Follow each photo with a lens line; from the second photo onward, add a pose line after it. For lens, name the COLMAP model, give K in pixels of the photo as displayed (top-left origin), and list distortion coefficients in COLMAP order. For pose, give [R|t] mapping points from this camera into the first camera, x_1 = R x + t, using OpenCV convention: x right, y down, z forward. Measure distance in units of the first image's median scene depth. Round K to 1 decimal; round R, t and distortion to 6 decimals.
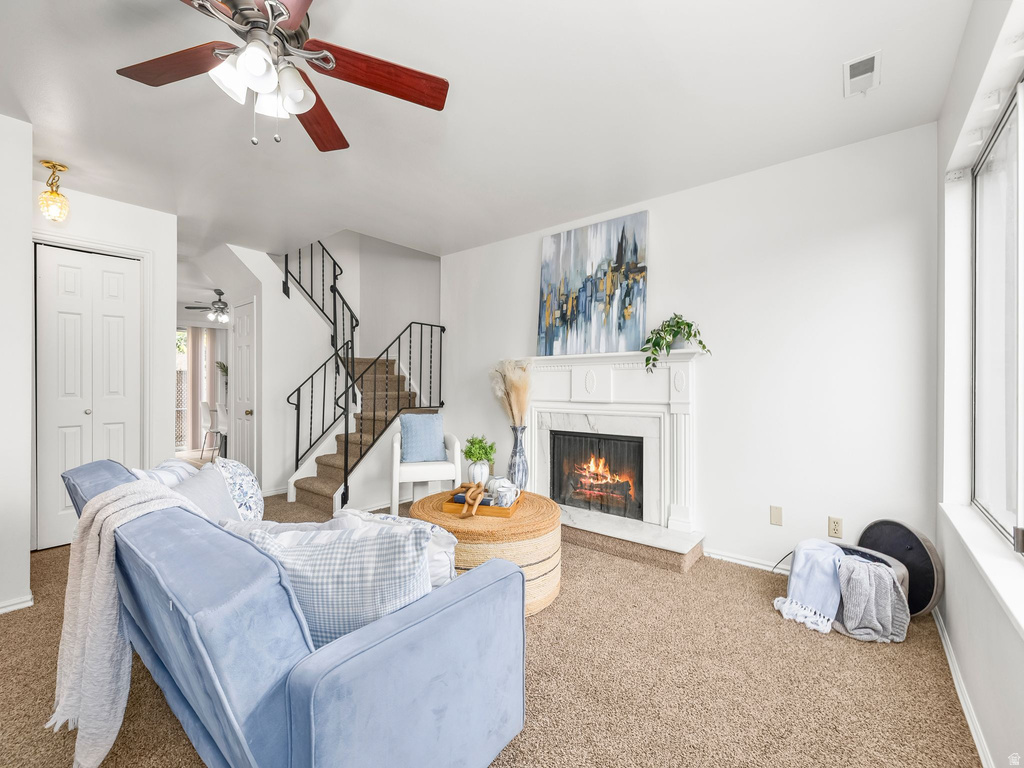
lens RADIAL K [[429.5, 0, 499.8], [0, 429.5, 378.9], [0, 0, 1]] dist [0.008788, -0.000322]
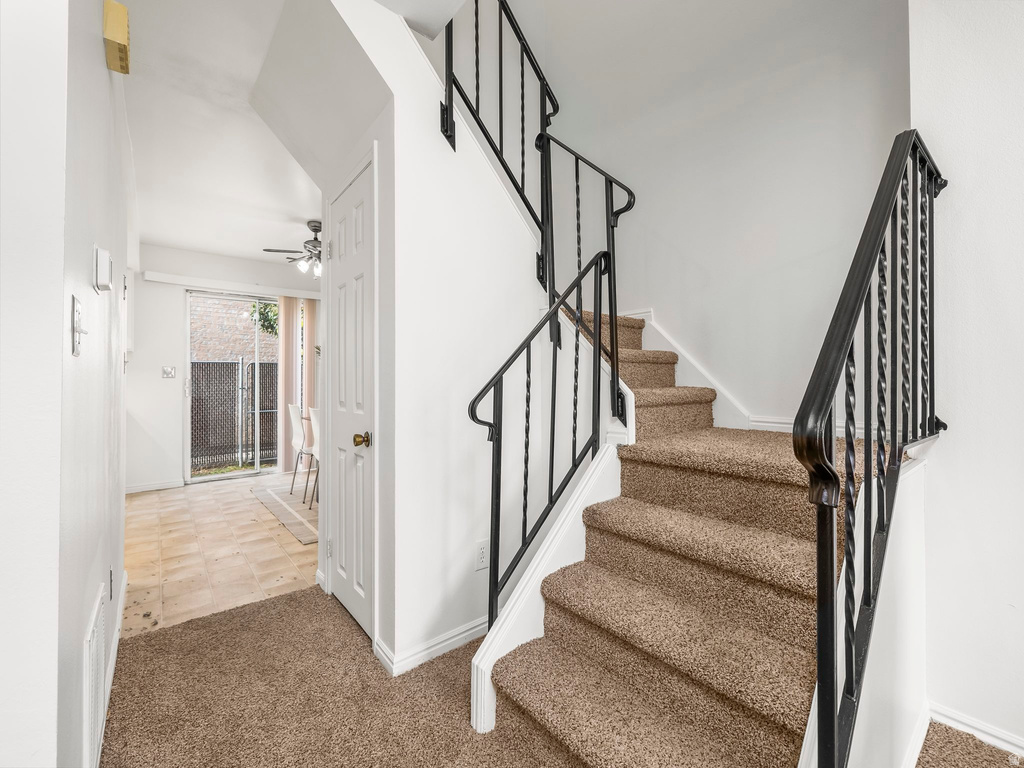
lens RADIAL K [[429.5, 0, 499.8], [0, 429.5, 378.9], [0, 0, 1]] dist [0.008788, -0.000322]
pose [[0.978935, -0.000818, -0.204170, -0.367283], [0.000453, 0.999998, -0.001837, 0.022692], [0.204172, 0.001705, 0.978934, 0.621666]]
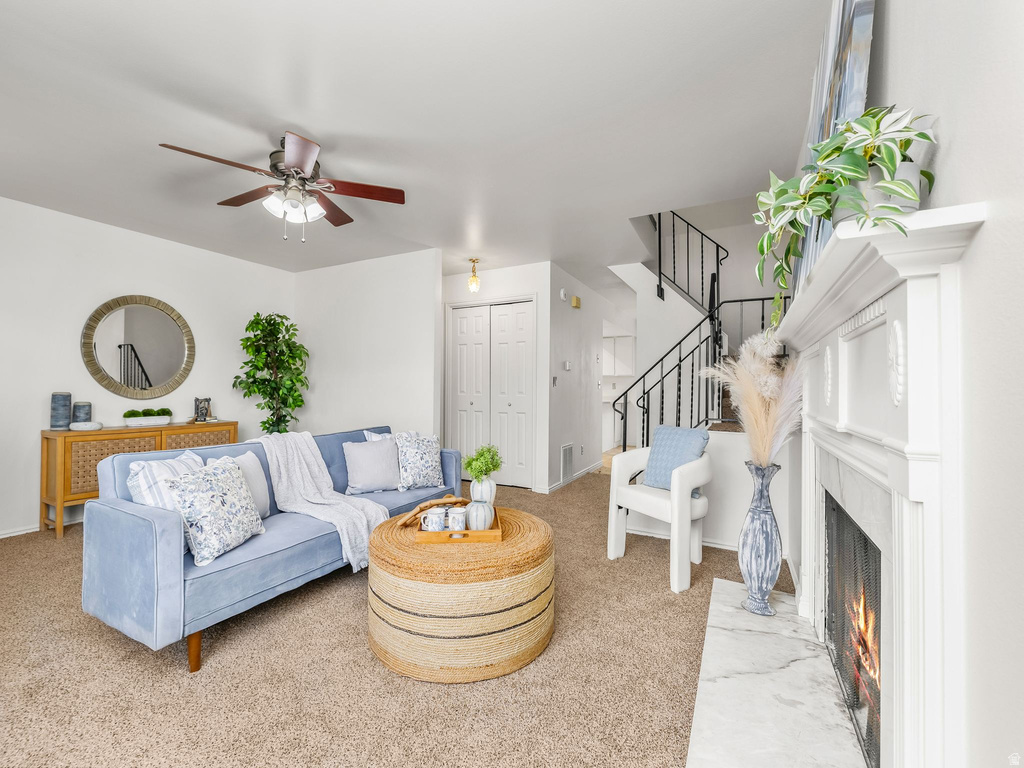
lens RADIAL K [[427.6, 0, 513.3], [0, 427.6, 388.4], [0, 0, 1]] dist [0.001665, 0.000060]
pose [[0.203570, -0.005236, -0.979046, 0.388565], [-0.001278, 0.999983, -0.005614, 0.017314], [0.979060, 0.002394, 0.203560, 0.466389]]
